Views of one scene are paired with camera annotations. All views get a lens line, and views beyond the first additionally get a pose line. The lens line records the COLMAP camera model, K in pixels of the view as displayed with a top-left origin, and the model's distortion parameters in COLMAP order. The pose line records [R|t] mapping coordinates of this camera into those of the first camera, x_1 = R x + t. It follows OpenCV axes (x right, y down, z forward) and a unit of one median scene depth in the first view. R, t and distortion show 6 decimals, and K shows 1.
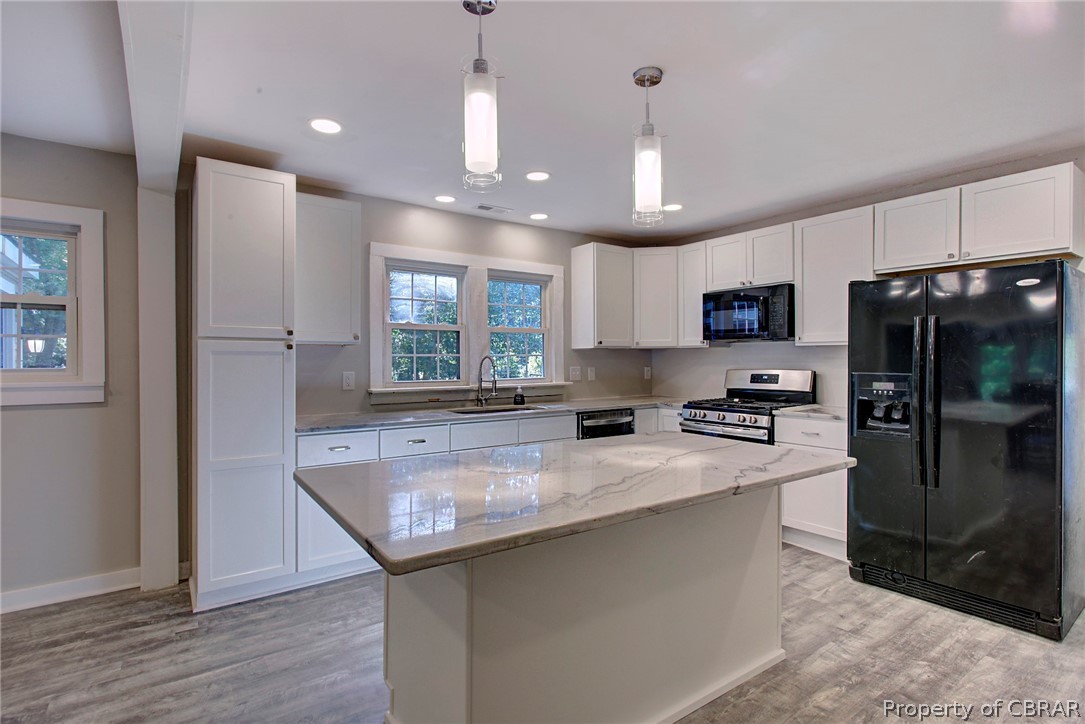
lens RADIAL K [[524.1, 0, 540.2], [0, 524.1, 360.1], [0, 0, 1]] dist [0.000213, 0.000151]
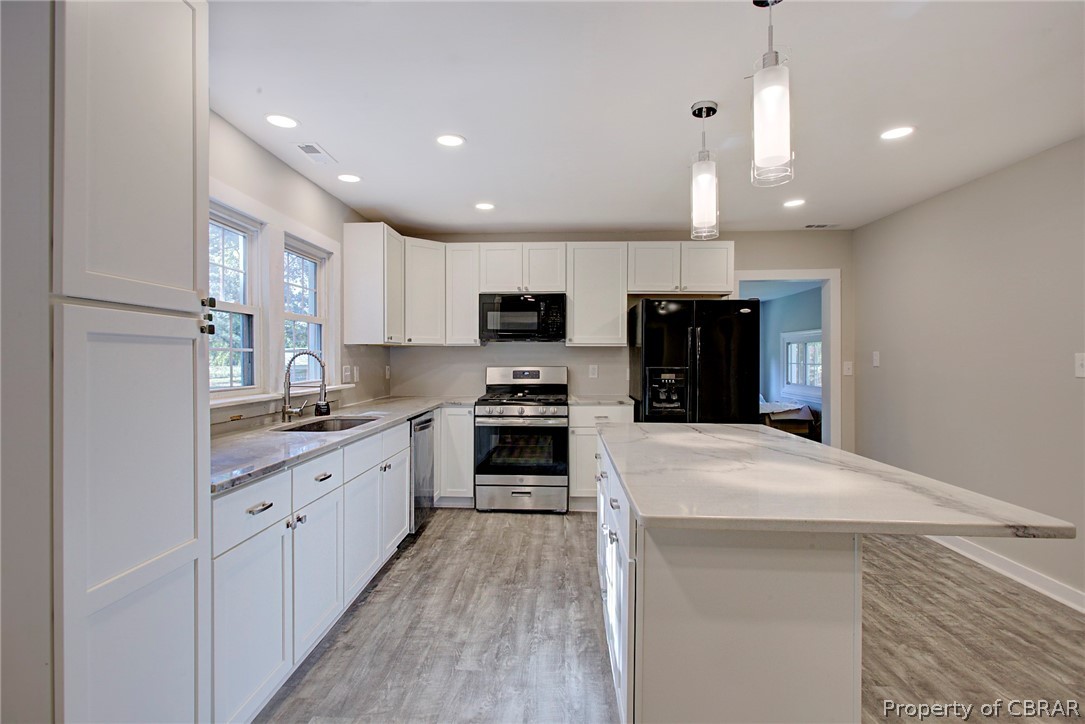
lens RADIAL K [[524.1, 0, 540.2], [0, 524.1, 360.1], [0, 0, 1]] dist [0.000213, 0.000151]
pose [[0.631142, -0.000612, 0.775667, -0.451726], [-0.000121, 1.000000, 0.000887, 0.003256], [-0.775667, -0.000653, 0.631142, 0.277019]]
